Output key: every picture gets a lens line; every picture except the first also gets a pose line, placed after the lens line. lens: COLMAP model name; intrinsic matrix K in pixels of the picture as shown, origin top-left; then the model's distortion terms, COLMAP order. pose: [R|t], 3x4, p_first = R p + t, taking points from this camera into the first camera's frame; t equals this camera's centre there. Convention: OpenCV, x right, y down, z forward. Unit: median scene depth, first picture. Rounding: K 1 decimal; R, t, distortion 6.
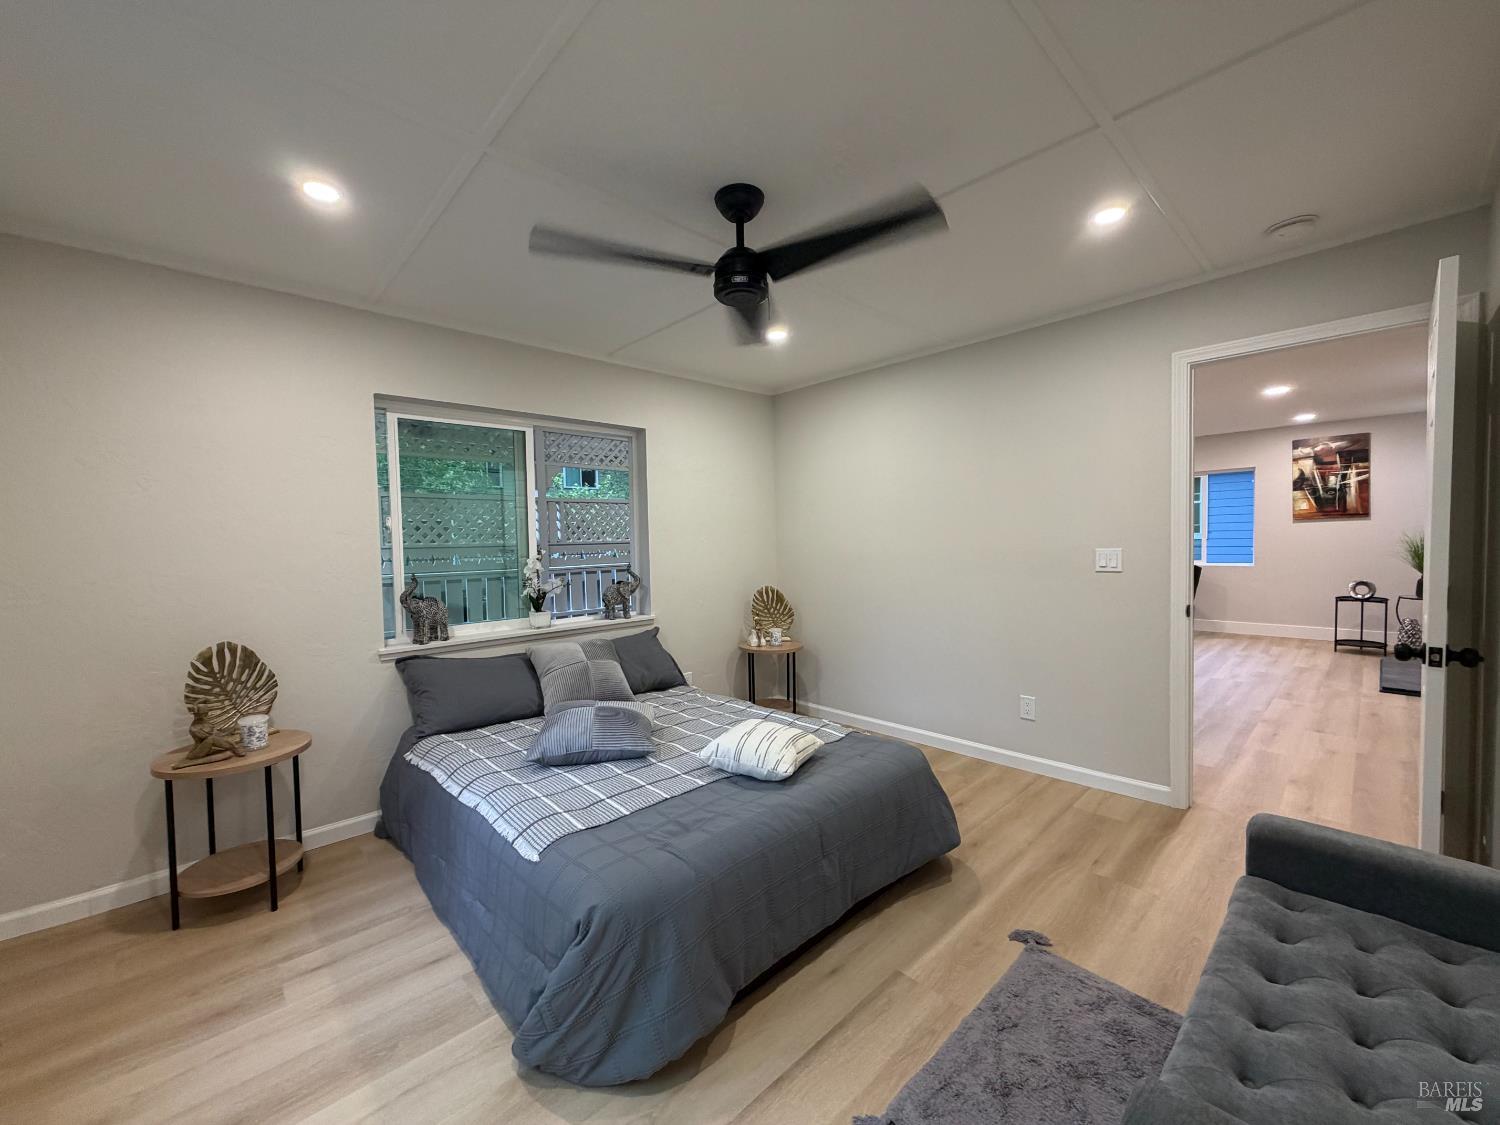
lens RADIAL K [[599.9, 0, 752.8], [0, 599.9, 564.5], [0, 0, 1]] dist [0.001215, 0.000110]
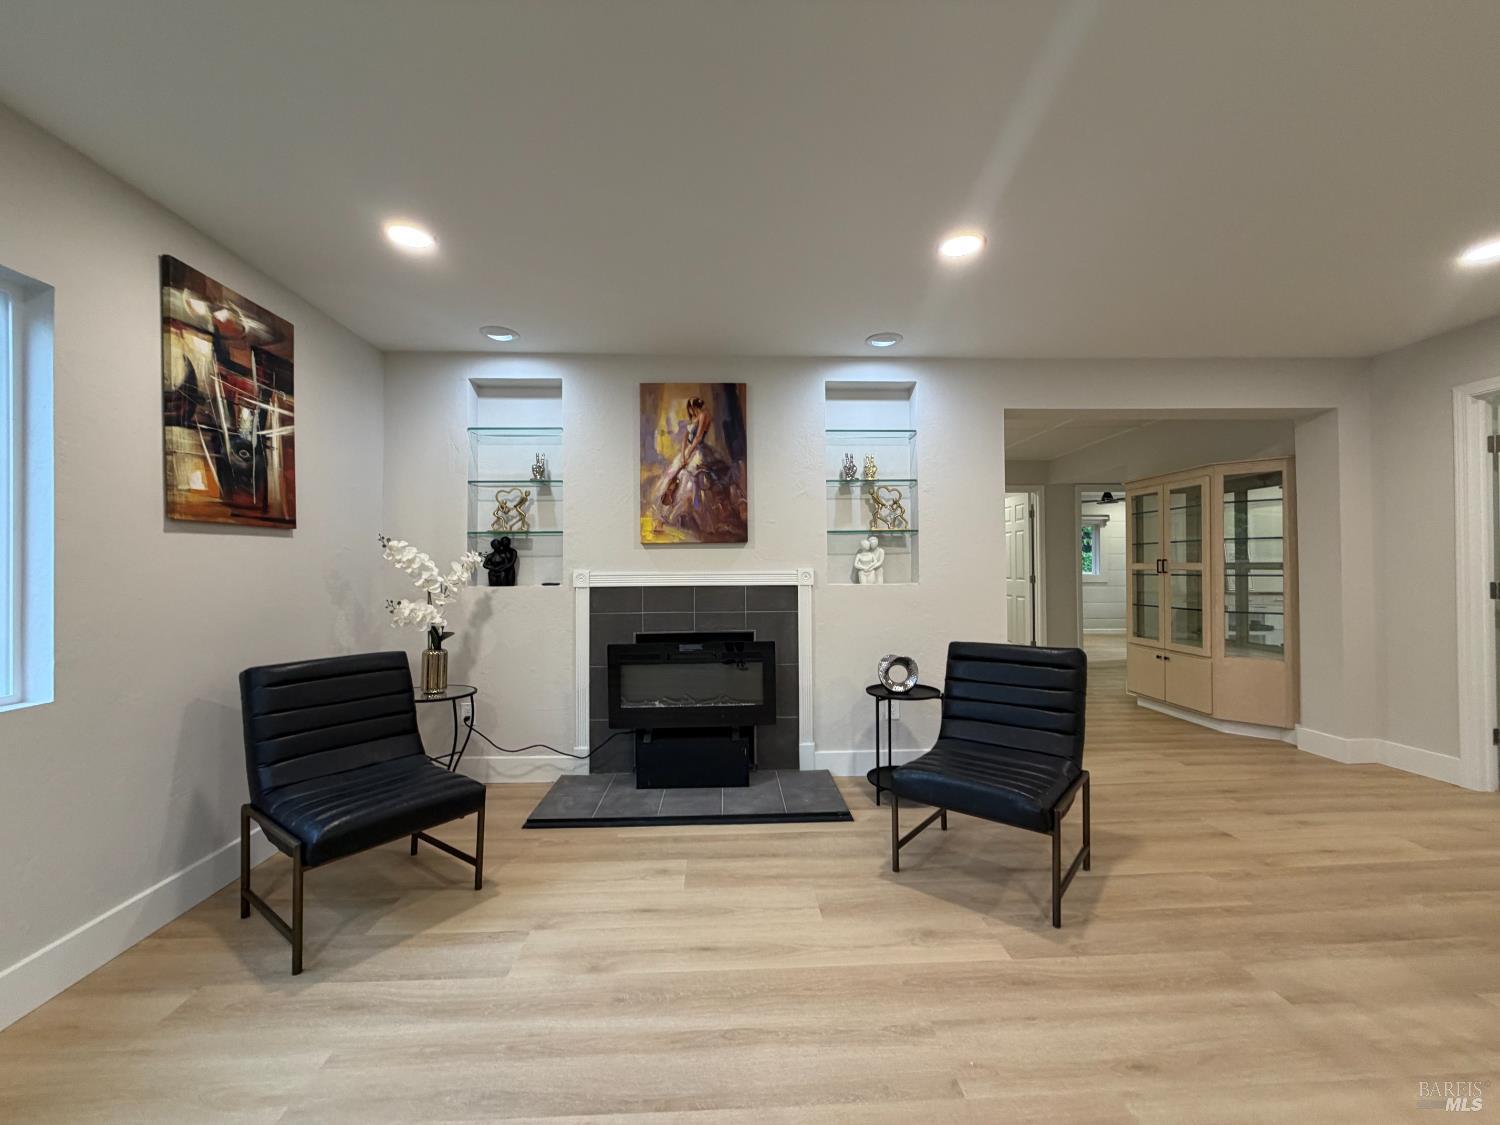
lens RADIAL K [[599.9, 0, 748.0], [0, 599.9, 565.5], [0, 0, 1]] dist [0.001215, 0.000110]
pose [[-0.754608, 0.016484, 0.655969, 0.501790], [0.036025, 0.999217, 0.016333, -0.047871], [-0.655186, 0.035956, -0.754611, 1.072170]]
